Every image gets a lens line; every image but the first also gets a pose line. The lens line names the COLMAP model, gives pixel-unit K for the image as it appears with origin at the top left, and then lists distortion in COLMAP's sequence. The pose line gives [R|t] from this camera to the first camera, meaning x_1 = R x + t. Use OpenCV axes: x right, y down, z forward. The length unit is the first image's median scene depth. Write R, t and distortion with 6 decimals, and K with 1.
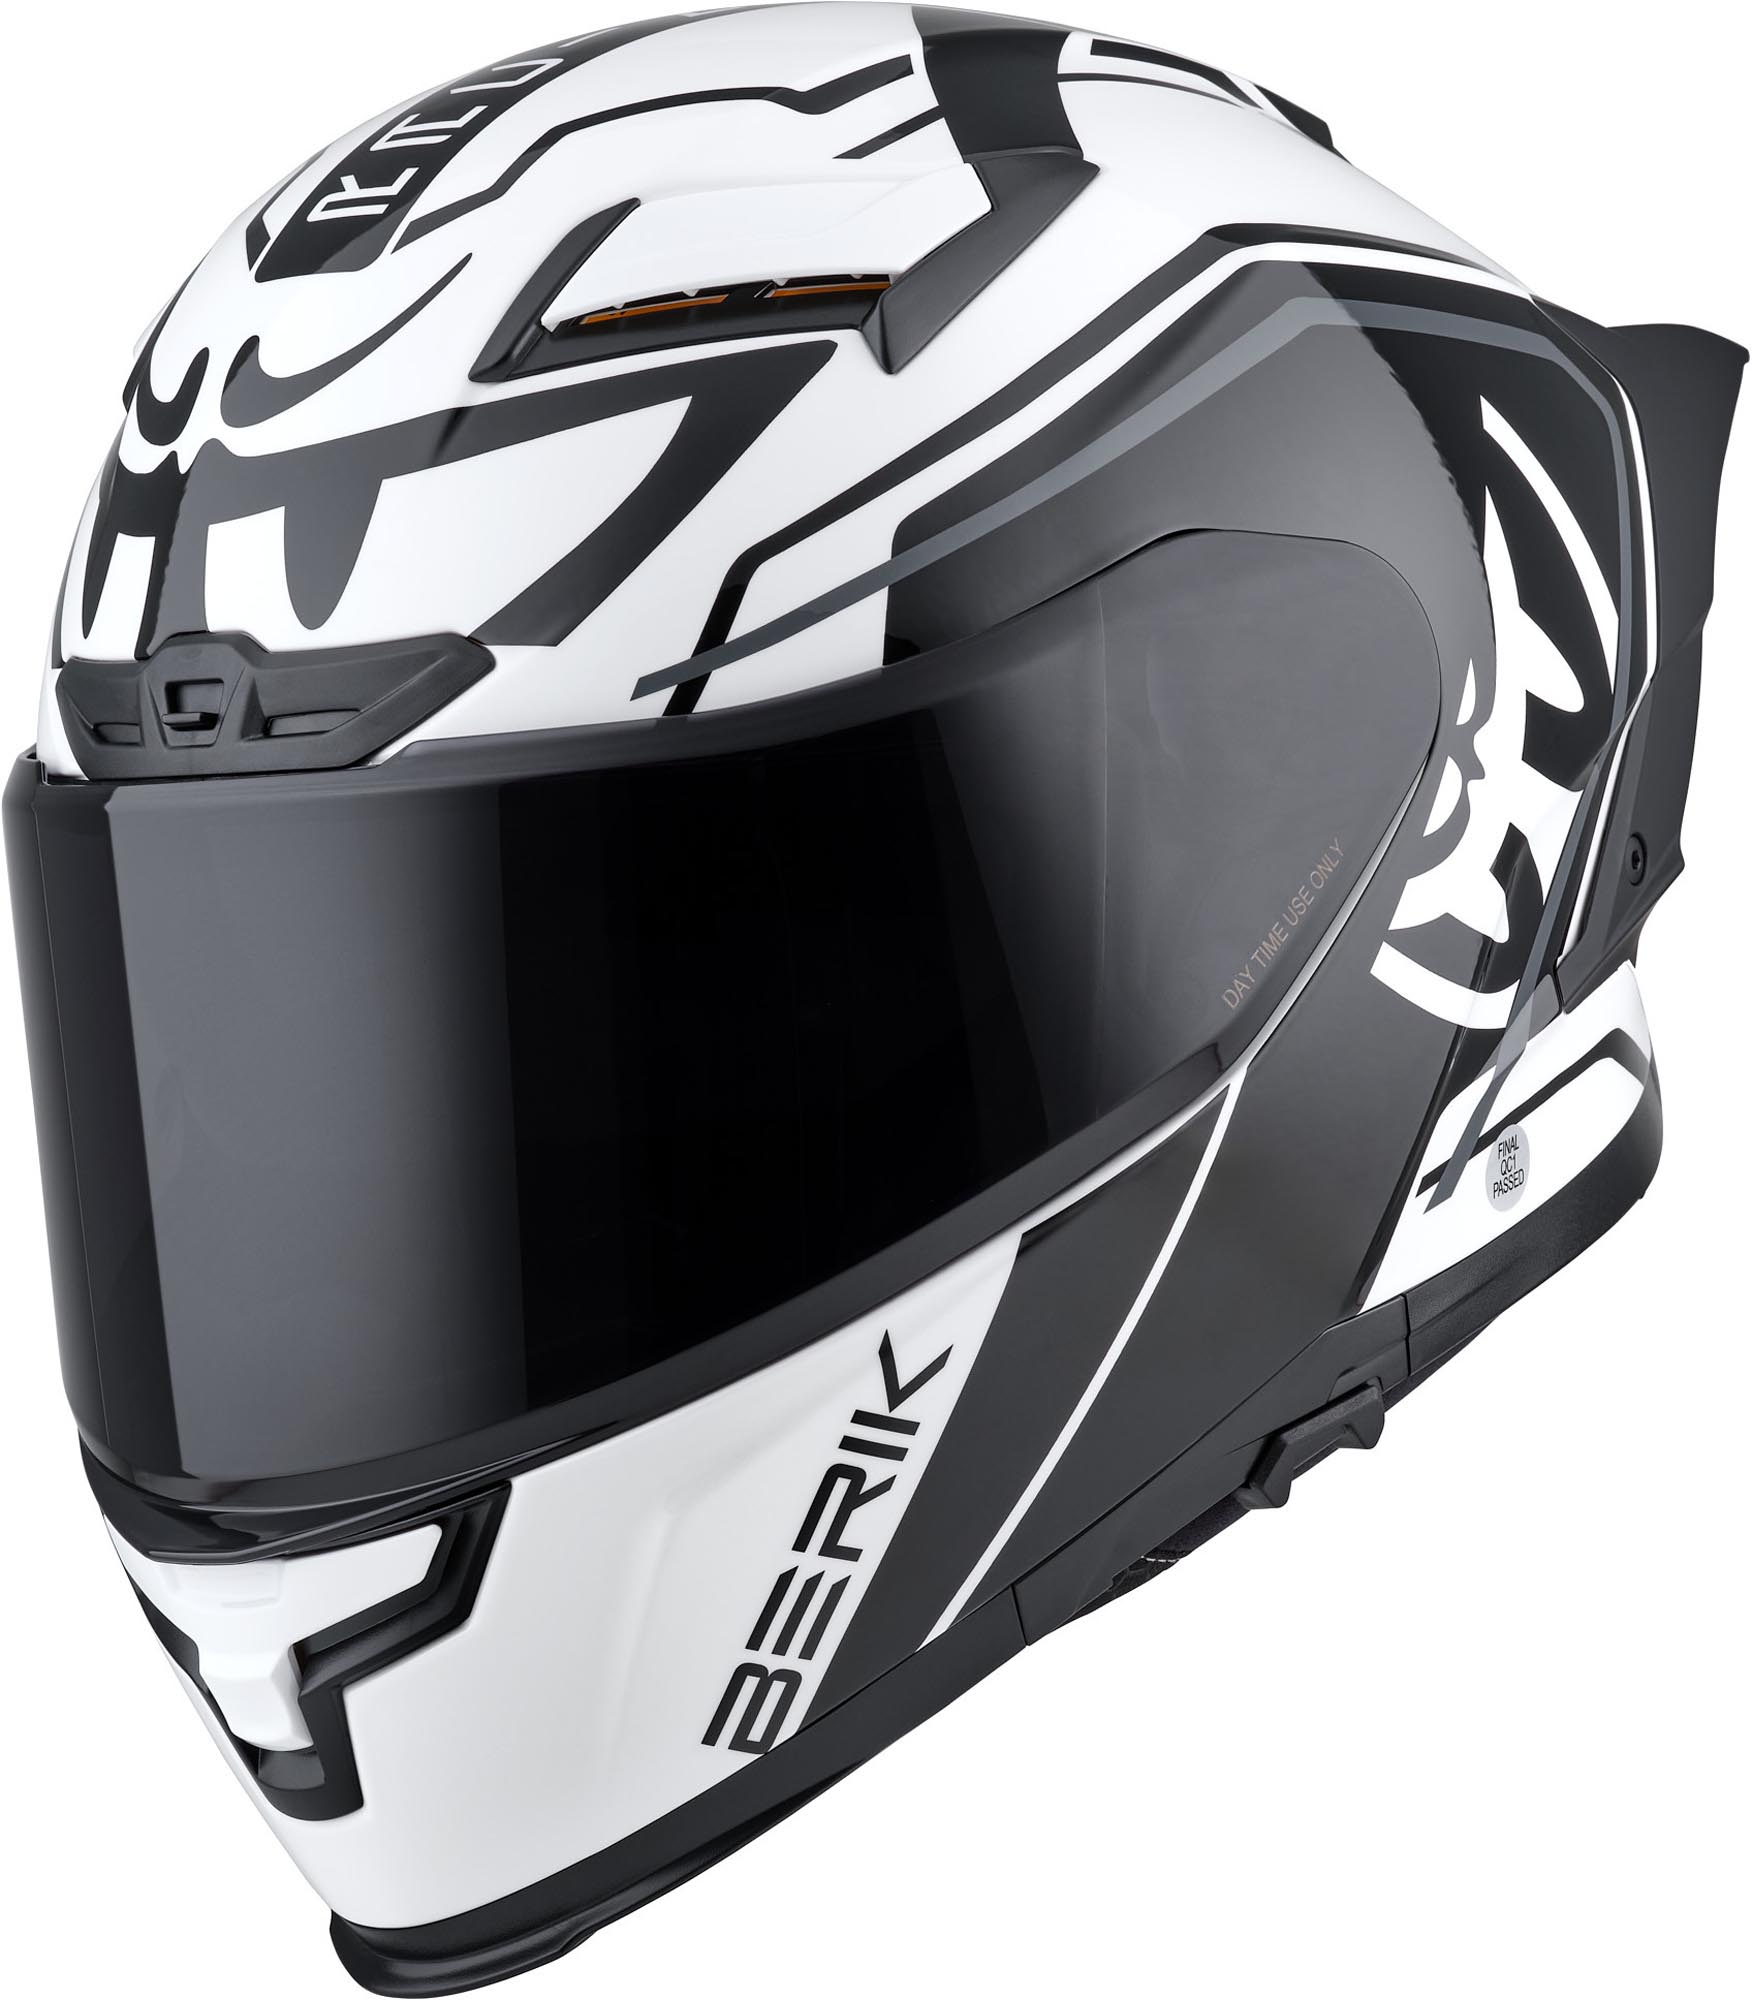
lens RADIAL K [[5749.2, 0, 875.9], [0, 5749.2, 998.5], [0, 0, 1]] dist [-0.081730, 0.000000]
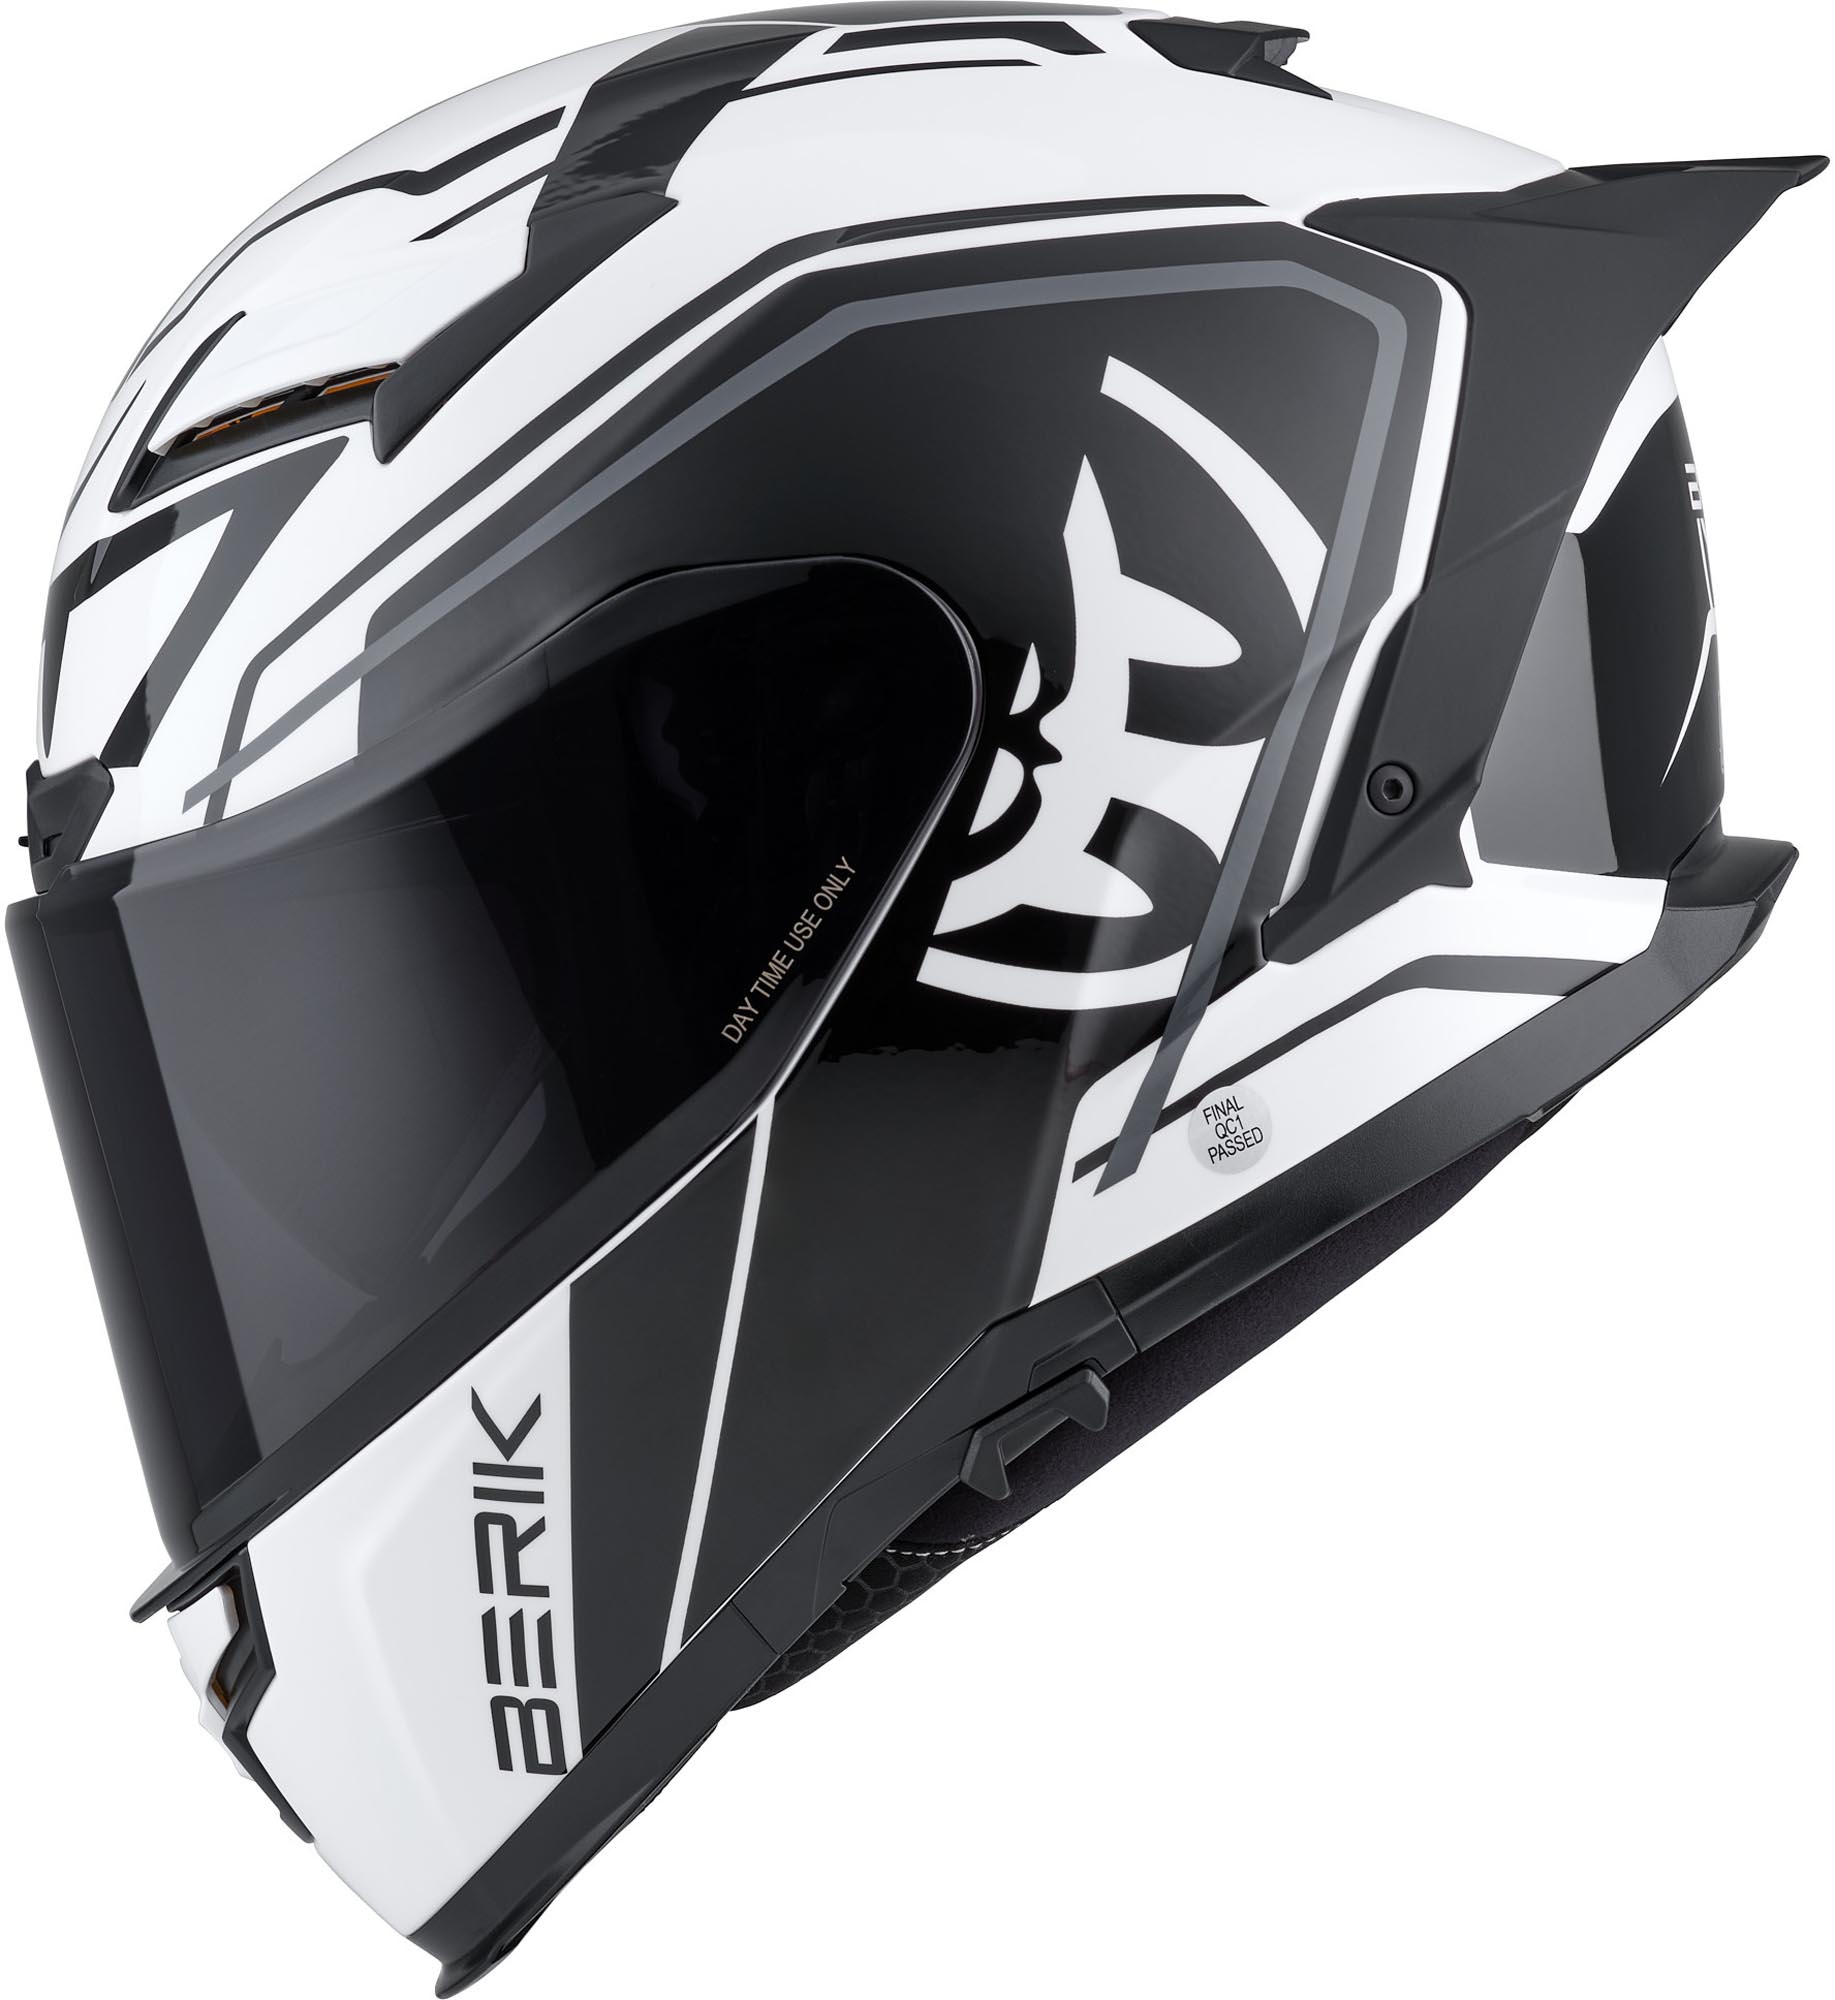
lens RADIAL K [[5779.3, 0, 917.8], [0, 5779.3, 1001.9], [0, 0, 1]] dist [-0.239494, 0.000000]
pose [[0.933622, -0.114487, -0.339475, 0.428558], [0.130957, 0.991049, 0.025928, -0.026970], [0.333468, -0.068664, 0.940258, 0.053016]]
